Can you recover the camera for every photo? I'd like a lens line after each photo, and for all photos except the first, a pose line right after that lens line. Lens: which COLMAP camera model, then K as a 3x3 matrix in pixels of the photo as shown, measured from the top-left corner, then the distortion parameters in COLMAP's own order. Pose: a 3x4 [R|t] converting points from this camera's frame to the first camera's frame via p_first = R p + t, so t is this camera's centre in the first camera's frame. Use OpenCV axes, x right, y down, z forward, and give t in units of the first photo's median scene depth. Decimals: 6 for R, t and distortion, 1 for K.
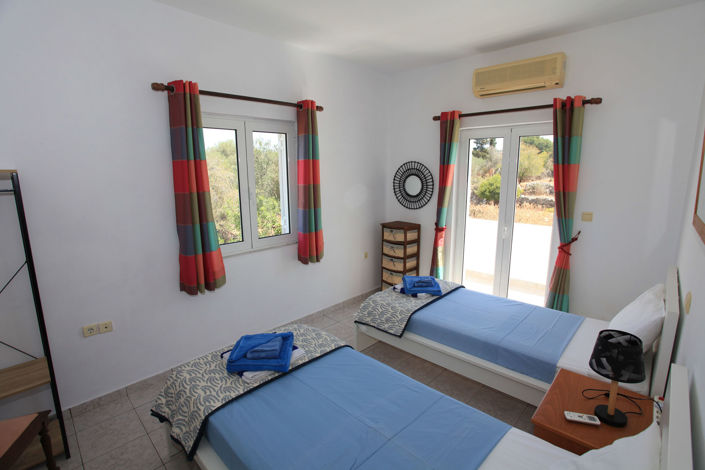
lens RADIAL K [[348.6, 0, 350.8], [0, 348.6, 234.4], [0, 0, 1]] dist [-0.001679, -0.000183]
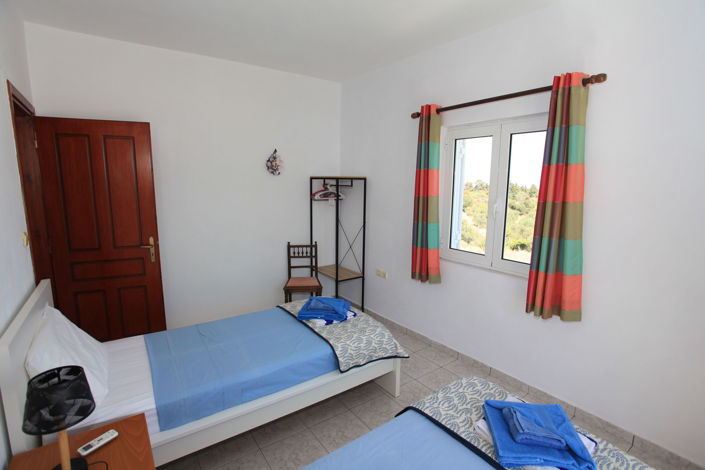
lens RADIAL K [[348.6, 0, 350.8], [0, 348.6, 234.4], [0, 0, 1]] dist [-0.001679, -0.000183]
pose [[-0.180279, 0.160532, -0.970427, 0.678888], [-0.180678, 0.964400, 0.193100, -0.157004], [0.966879, 0.210146, -0.144856, 0.819020]]
